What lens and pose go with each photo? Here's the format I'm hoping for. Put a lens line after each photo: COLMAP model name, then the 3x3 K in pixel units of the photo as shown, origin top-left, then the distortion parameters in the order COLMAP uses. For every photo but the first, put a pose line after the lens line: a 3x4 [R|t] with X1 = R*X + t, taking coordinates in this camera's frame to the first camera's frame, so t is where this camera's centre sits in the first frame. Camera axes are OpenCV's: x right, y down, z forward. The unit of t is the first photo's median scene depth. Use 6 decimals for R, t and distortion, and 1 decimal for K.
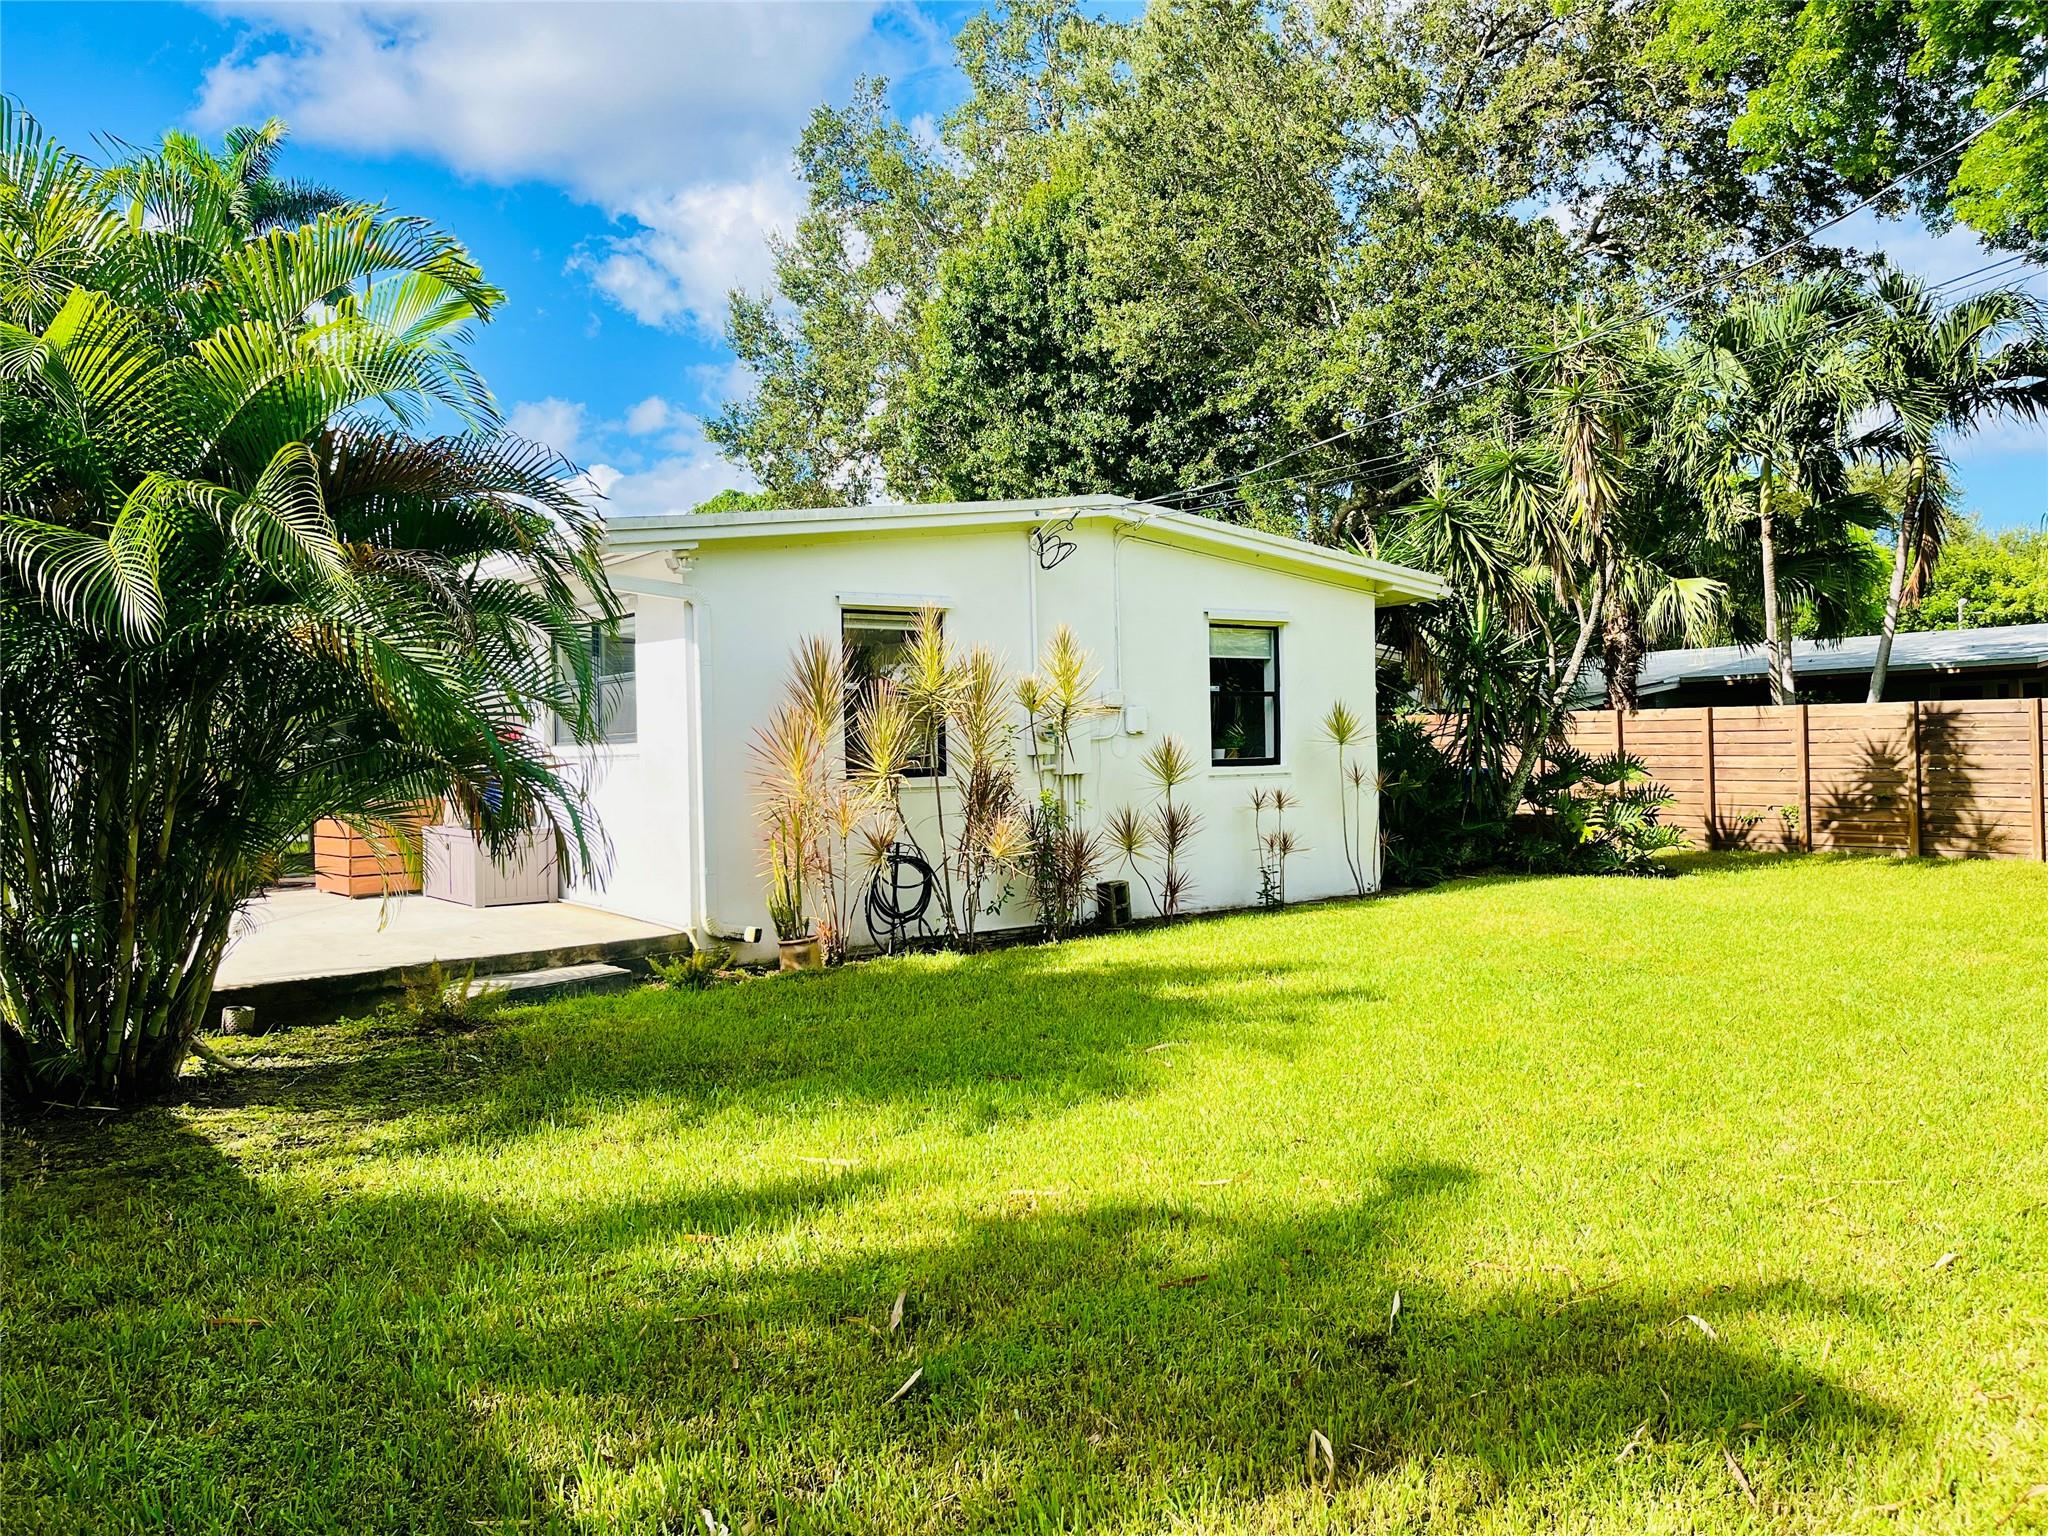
lens RADIAL K [[1570.3, 0, 1029.5], [0, 1570.3, 766.9], [0, 0, 1]] dist [0.023120, -0.005631]
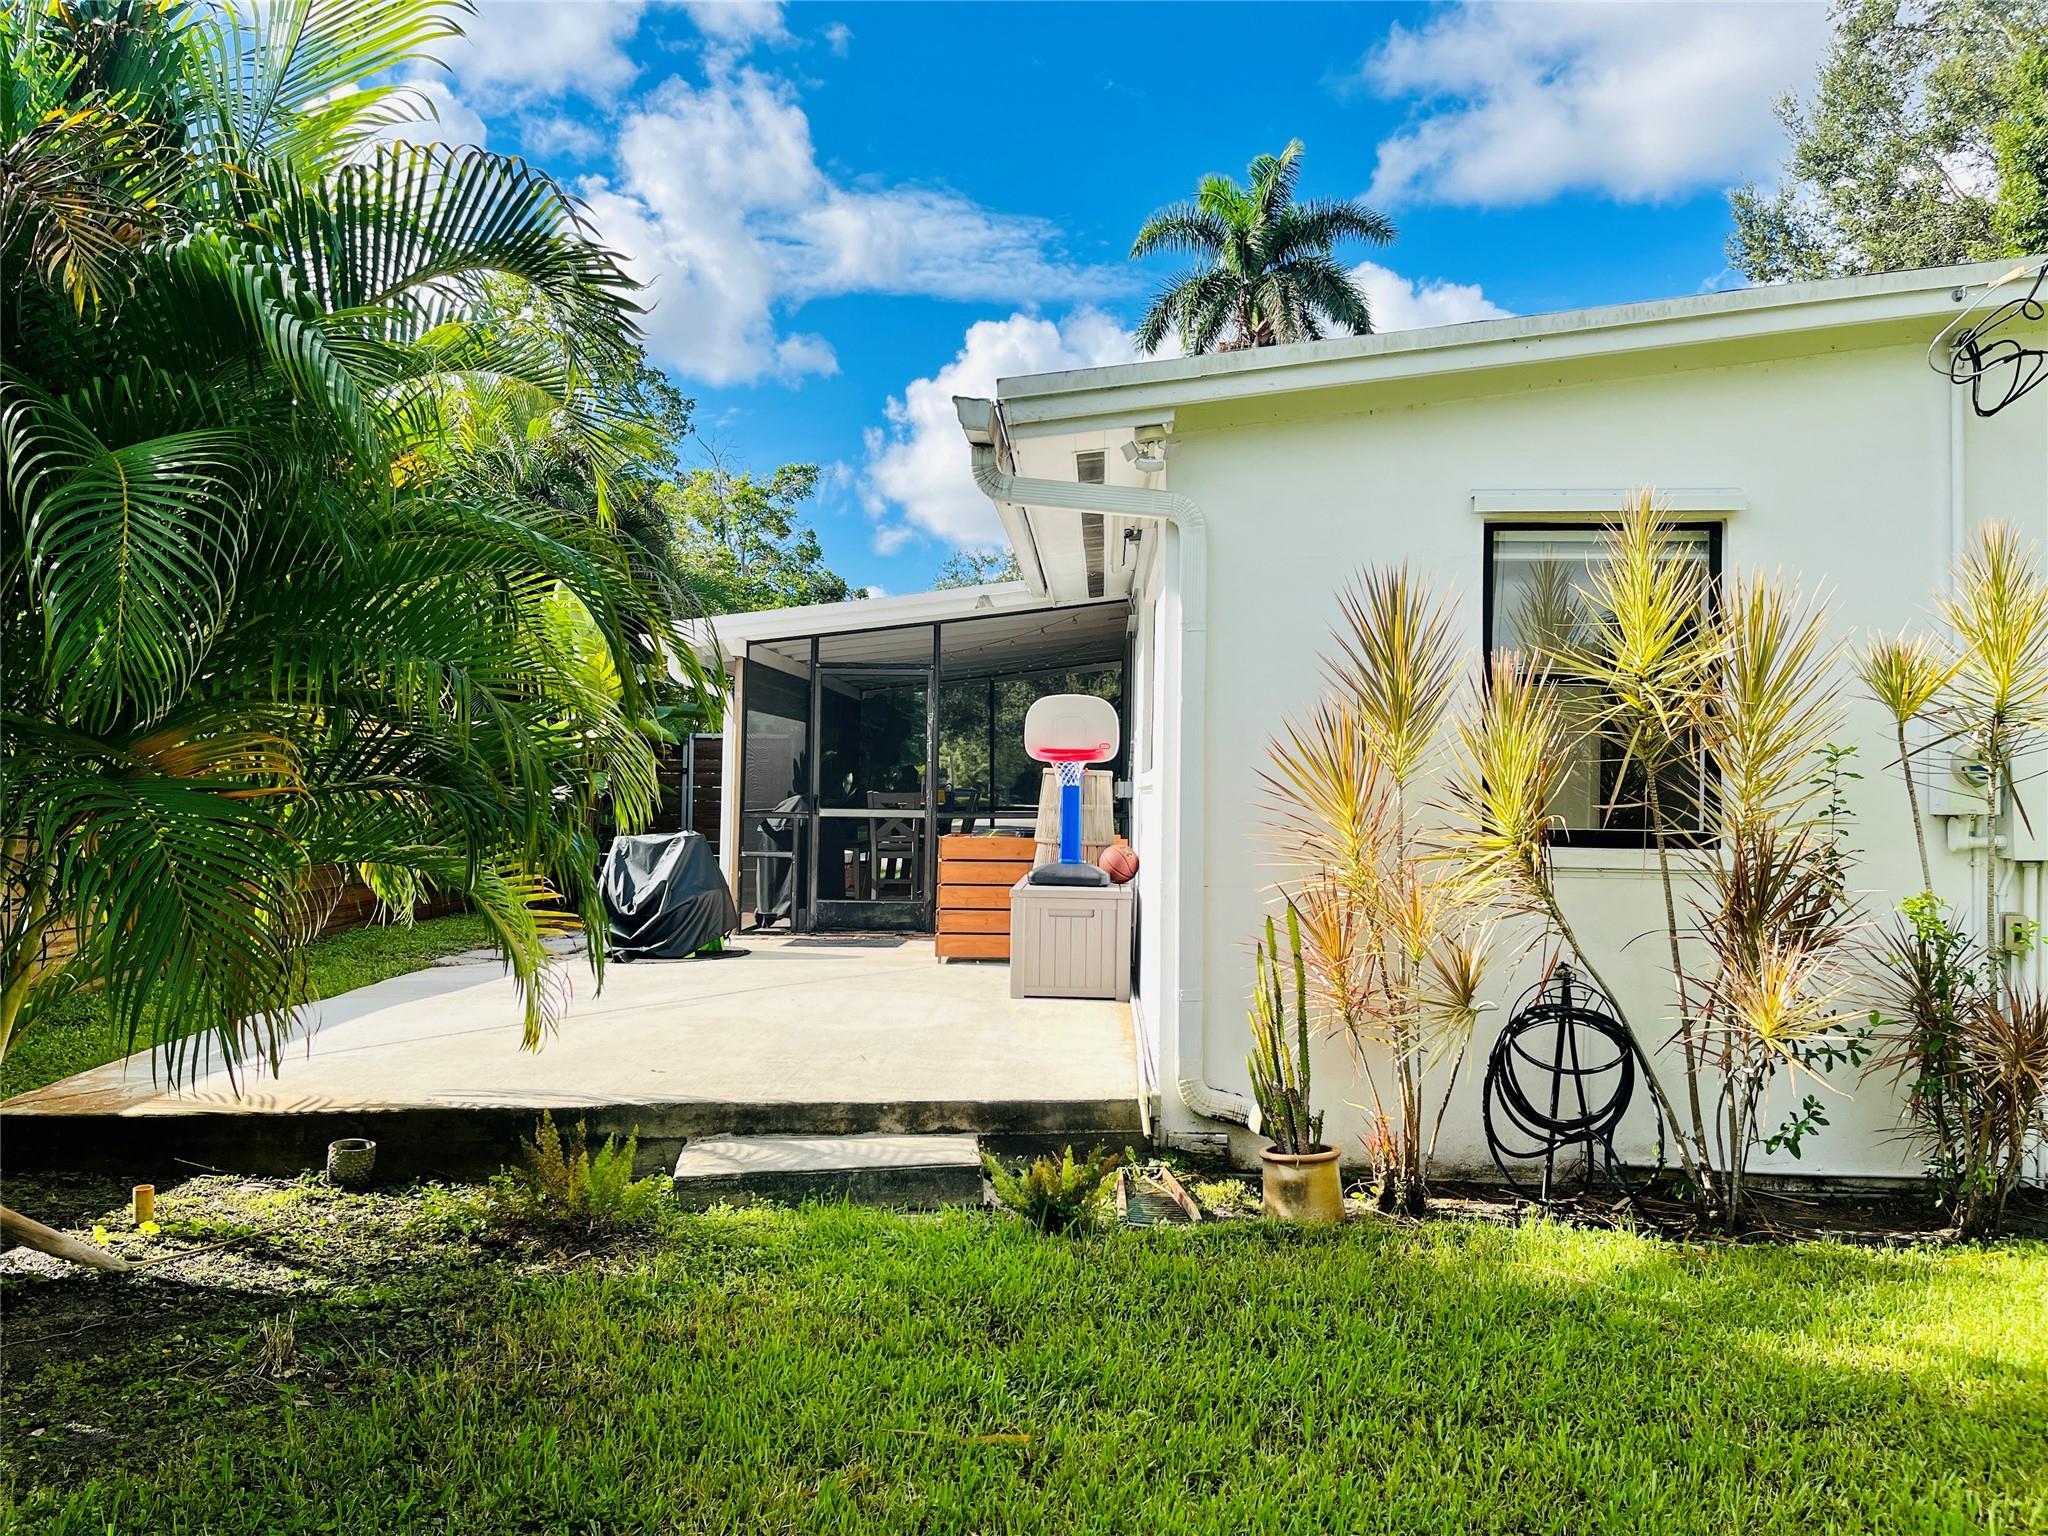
lens RADIAL K [[1570.3, 0, 1029.5], [0, 1570.3, 766.9], [0, 0, 1]] dist [0.023120, -0.005631]
pose [[0.761054, 0.026472, -0.648148, 0.108881], [-0.039107, 0.999222, -0.005109, -0.010054], [0.647508, 0.029236, 0.761498, 0.501003]]
